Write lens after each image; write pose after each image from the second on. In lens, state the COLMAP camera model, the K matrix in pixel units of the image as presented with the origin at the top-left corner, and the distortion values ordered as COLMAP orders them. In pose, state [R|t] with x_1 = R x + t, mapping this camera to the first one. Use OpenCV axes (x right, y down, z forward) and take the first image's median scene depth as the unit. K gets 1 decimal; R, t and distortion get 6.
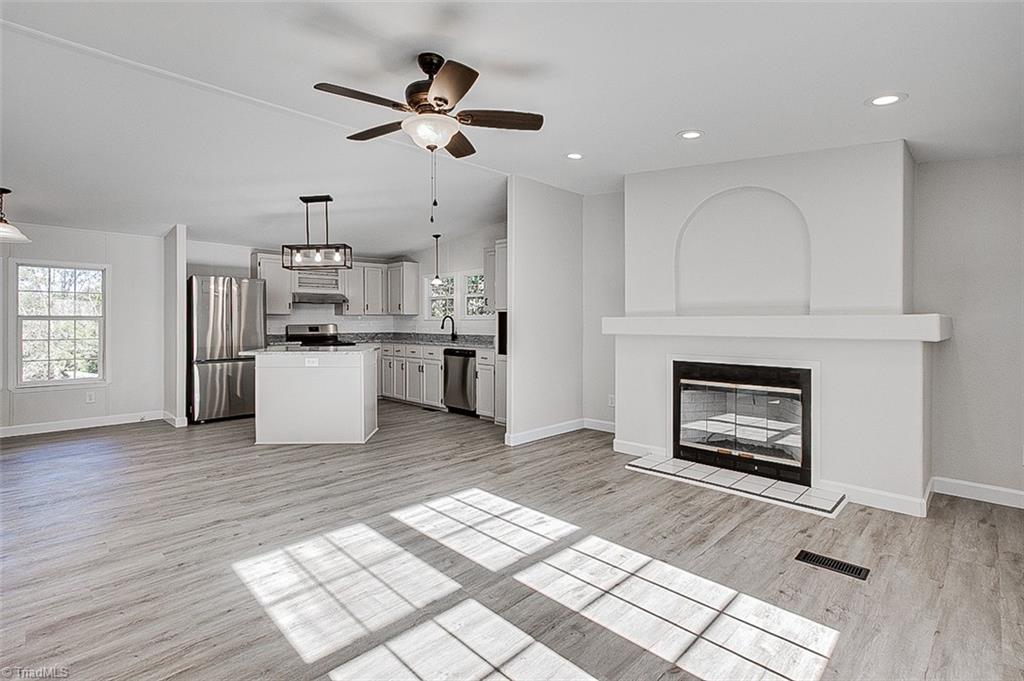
lens RADIAL K [[487.1, 0, 490.9], [0, 487.1, 324.6], [0, 0, 1]] dist [-0.001222, 0.000018]
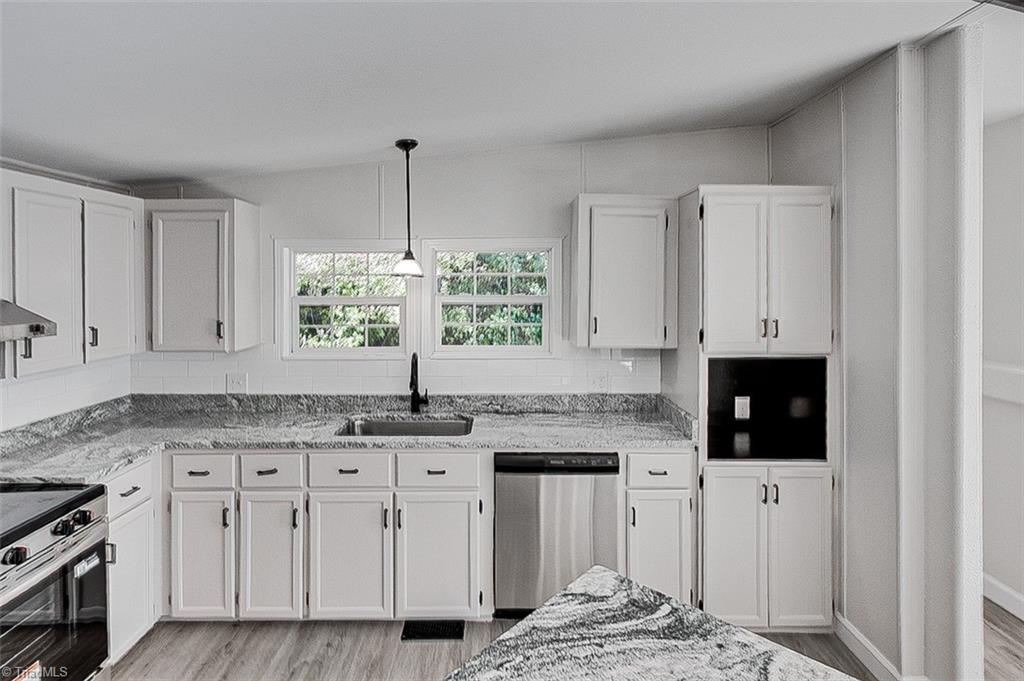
lens RADIAL K [[500.4, 0, 525.1], [0, 500.4, 295.5], [0, 0, 1]] dist [-0.002593, -0.000132]
pose [[0.673126, -0.004674, 0.739513, -0.326791], [0.005215, 0.999985, 0.001573, -0.064636], [-0.739510, 0.002798, 0.673140, 0.656500]]
